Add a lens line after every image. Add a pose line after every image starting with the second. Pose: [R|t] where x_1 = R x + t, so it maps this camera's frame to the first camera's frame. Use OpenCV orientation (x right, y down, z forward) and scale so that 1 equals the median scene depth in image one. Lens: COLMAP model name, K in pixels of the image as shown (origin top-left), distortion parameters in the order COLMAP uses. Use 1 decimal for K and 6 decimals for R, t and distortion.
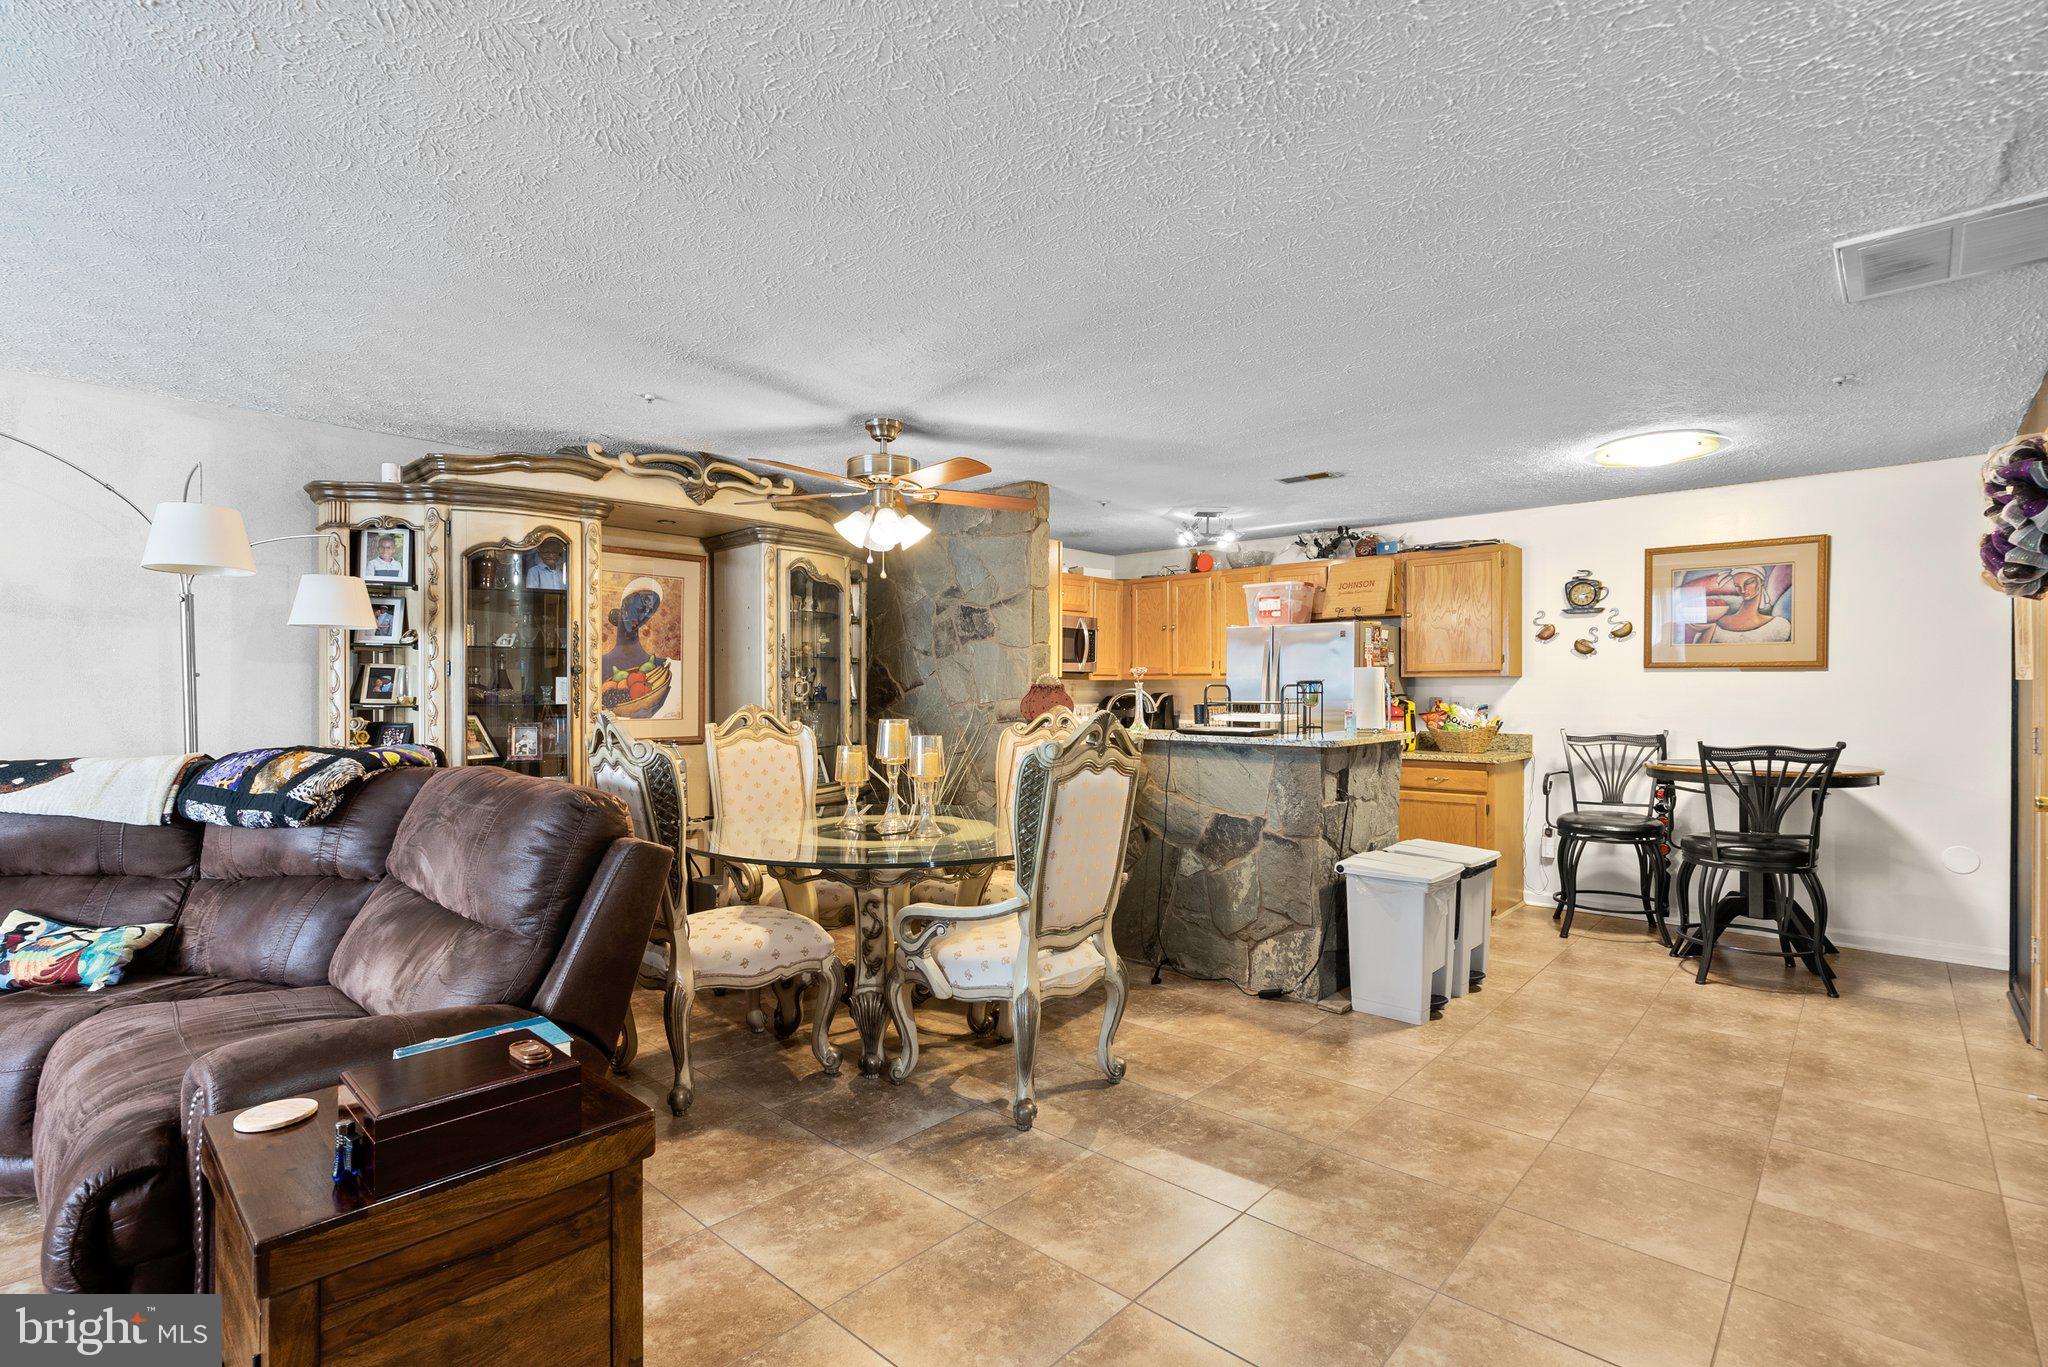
lens RADIAL K [[941.9, 0, 1022.0], [0, 941.9, 693.8], [0, 0, 1]] dist [-0.003917, 0.002477]
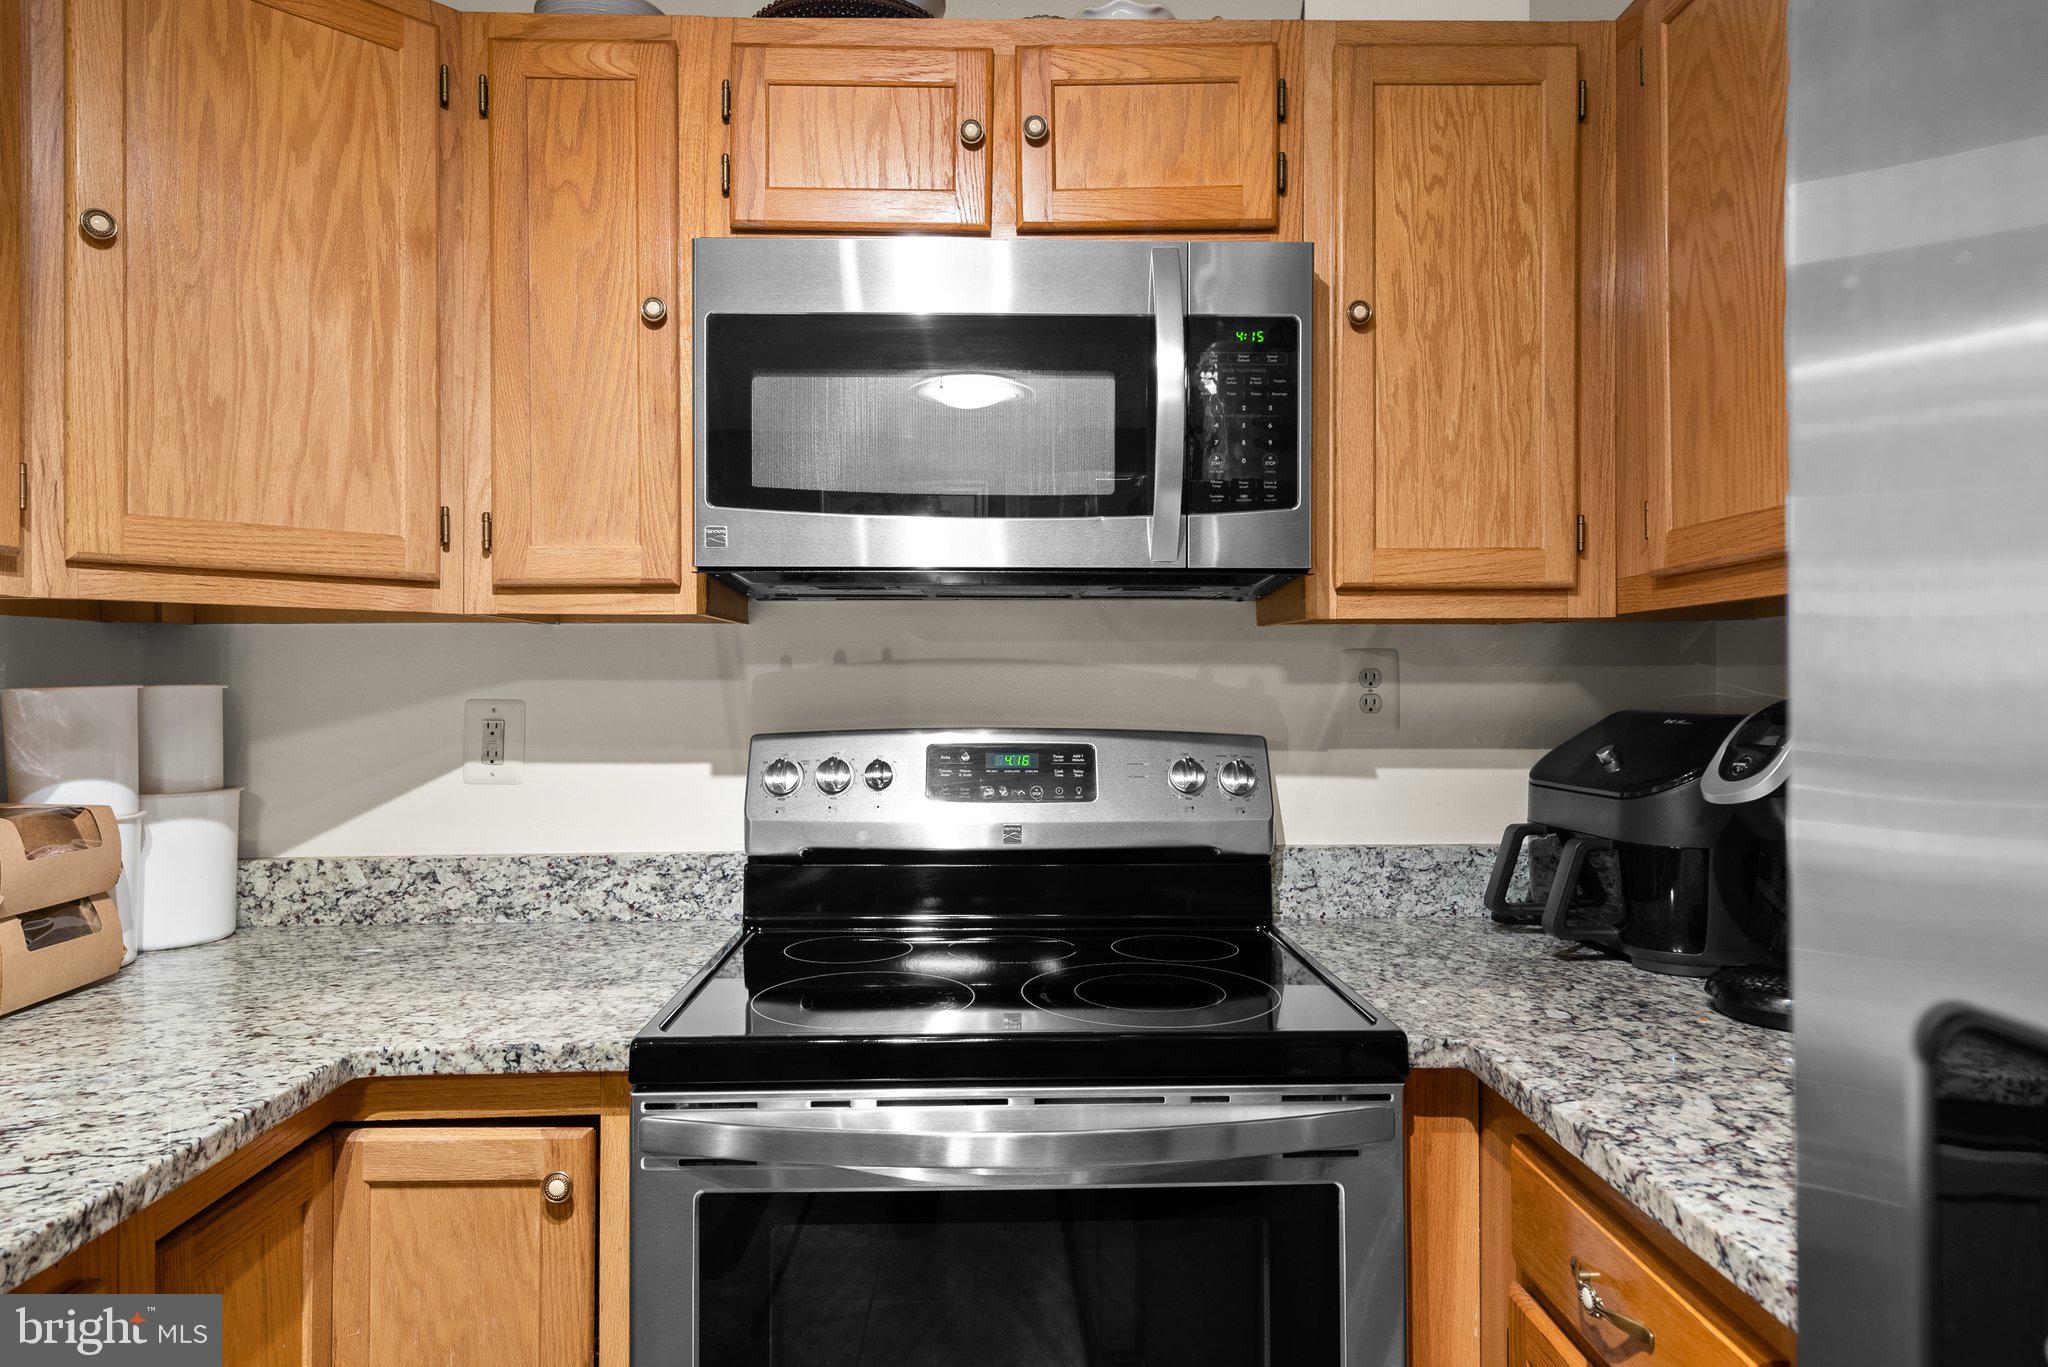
lens RADIAL K [[1278.0, 0, 998.6], [0, 1278.0, 656.2], [0, 0, 1]] dist [0.011191, 0.002249]
pose [[0.690335, -0.013655, -0.723361, 0.345670], [-0.004438, 0.999723, -0.023108, -0.005319], [0.723476, 0.019162, 0.690084, 1.378363]]
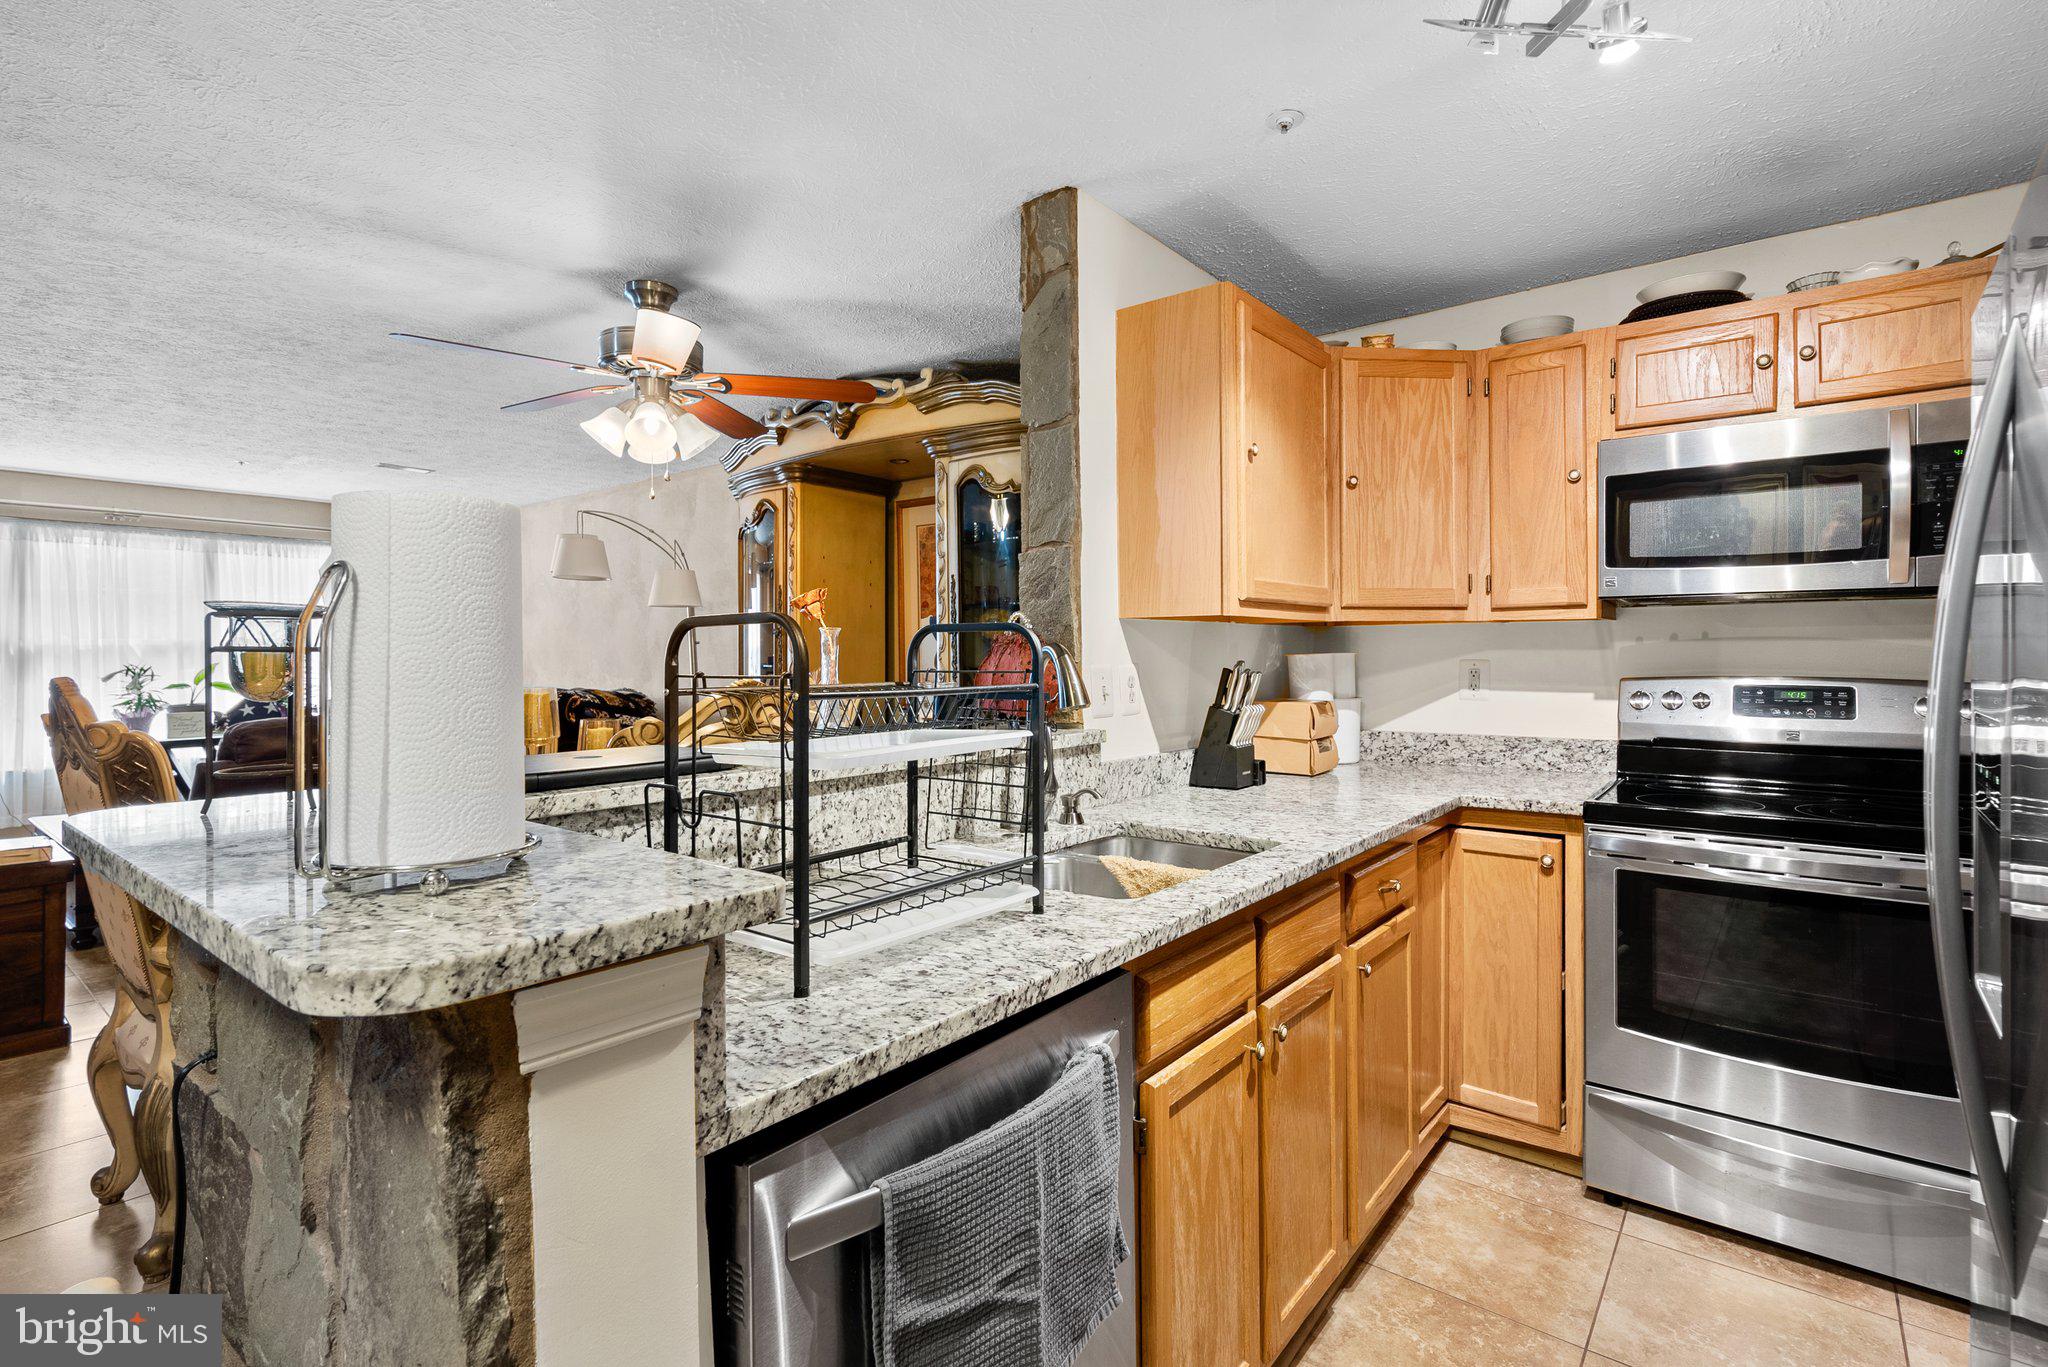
lens RADIAL K [[941.9, 0, 1042.1], [0, 941.9, 654.8], [0, 0, 1]] dist [-0.003917, 0.002477]
pose [[0.080018, 0.006567, -0.996772, 0.573143], [-0.001040, 0.999978, 0.006505, -0.007320], [0.996793, 0.000516, 0.080023, 1.176322]]
